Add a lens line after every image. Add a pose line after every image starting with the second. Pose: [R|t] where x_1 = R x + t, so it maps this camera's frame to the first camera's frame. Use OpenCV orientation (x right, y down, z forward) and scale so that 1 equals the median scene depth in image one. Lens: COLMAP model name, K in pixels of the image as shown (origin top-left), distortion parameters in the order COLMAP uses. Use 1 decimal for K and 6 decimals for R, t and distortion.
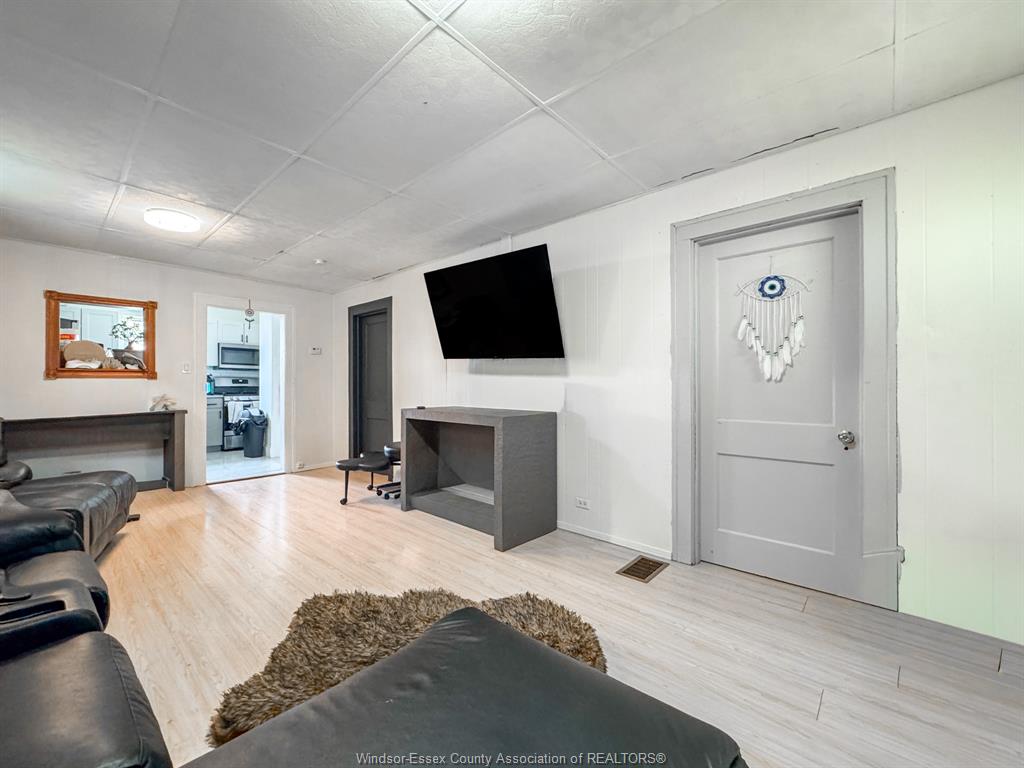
lens RADIAL K [[413.1, 0, 512.4], [0, 413.1, 382.7], [0, 0, 1]] dist [-0.001385, -0.000191]
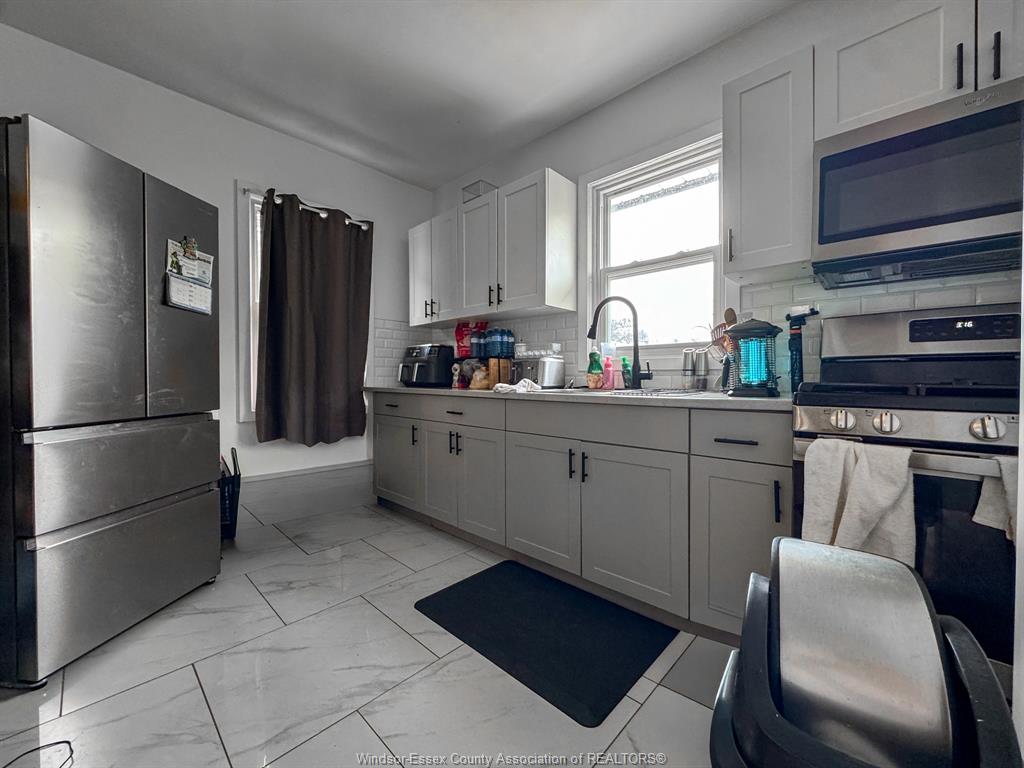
lens RADIAL K [[411.6, 0, 510.1], [0, 411.6, 382.3], [0, 0, 1]] dist [-0.002202, -0.000100]
pose [[-0.034323, 0.012142, -0.999337, -0.800120], [0.004322, 0.999919, 0.012000, 0.031027], [0.999401, -0.003907, -0.034372, 1.373548]]
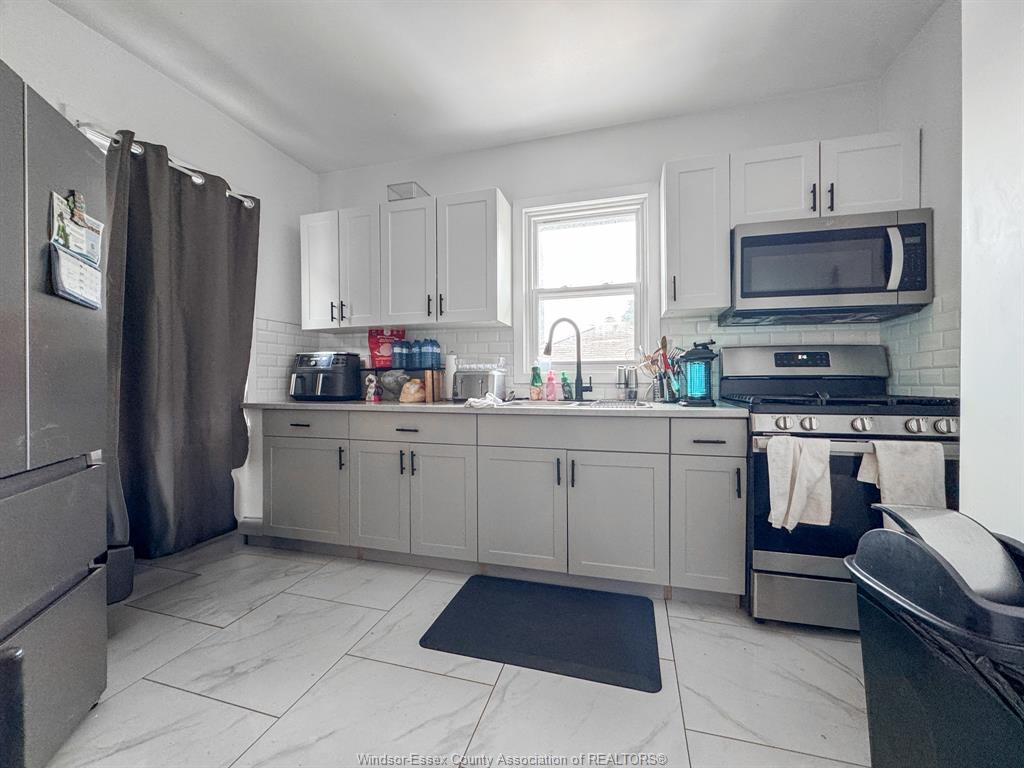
lens RADIAL K [[413.1, 0, 512.4], [0, 413.1, 382.7], [0, 0, 1]] dist [-0.001385, -0.000191]
pose [[0.435553, 0.005307, -0.900147, -0.829653], [0.008590, 0.999913, 0.010052, 0.015261], [0.900122, -0.012110, 0.435470, 1.175790]]
